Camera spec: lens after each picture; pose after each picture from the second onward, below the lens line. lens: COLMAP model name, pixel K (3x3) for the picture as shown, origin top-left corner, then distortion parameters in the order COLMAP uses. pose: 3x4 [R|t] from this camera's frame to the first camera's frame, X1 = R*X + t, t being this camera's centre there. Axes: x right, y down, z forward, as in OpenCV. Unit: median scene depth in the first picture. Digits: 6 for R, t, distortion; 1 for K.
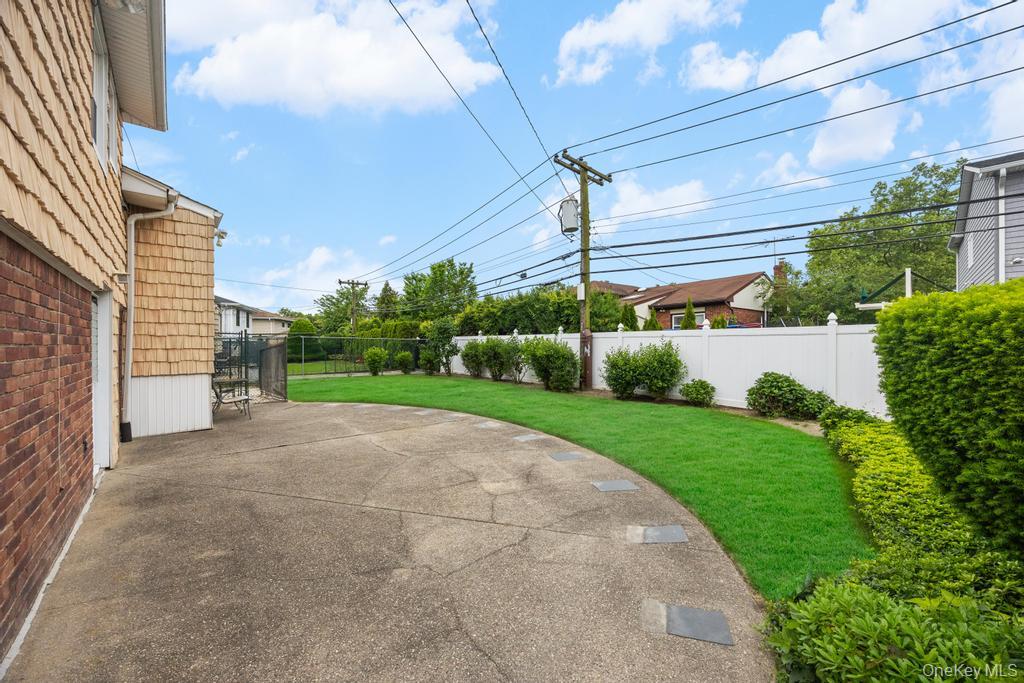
lens RADIAL K [[388.9, 0, 512.0], [0, 388.9, 341.5], [0, 0, 1]] dist [0.000535, 0.000153]
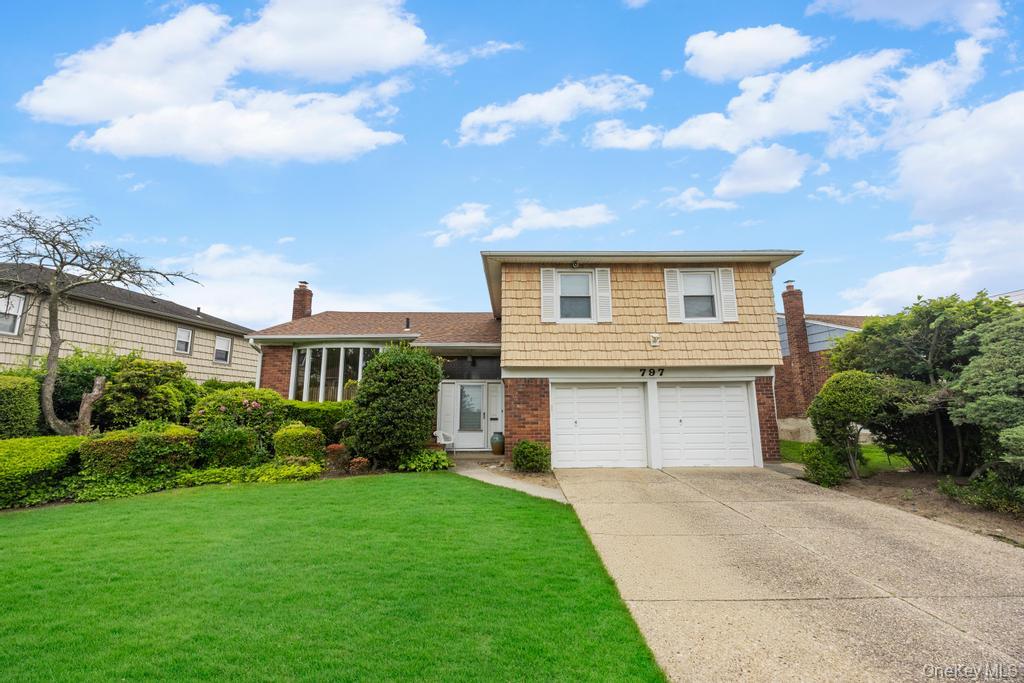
lens RADIAL K [[388.9, 0, 512.0], [0, 388.9, 341.5], [0, 0, 1]] dist [0.000535, 0.000153]
pose [[0.963183, 0.193112, 0.187049, 0.146299], [-0.237396, 0.937456, 0.254598, -0.405711], [-0.126184, -0.289629, 0.948785, -0.220253]]
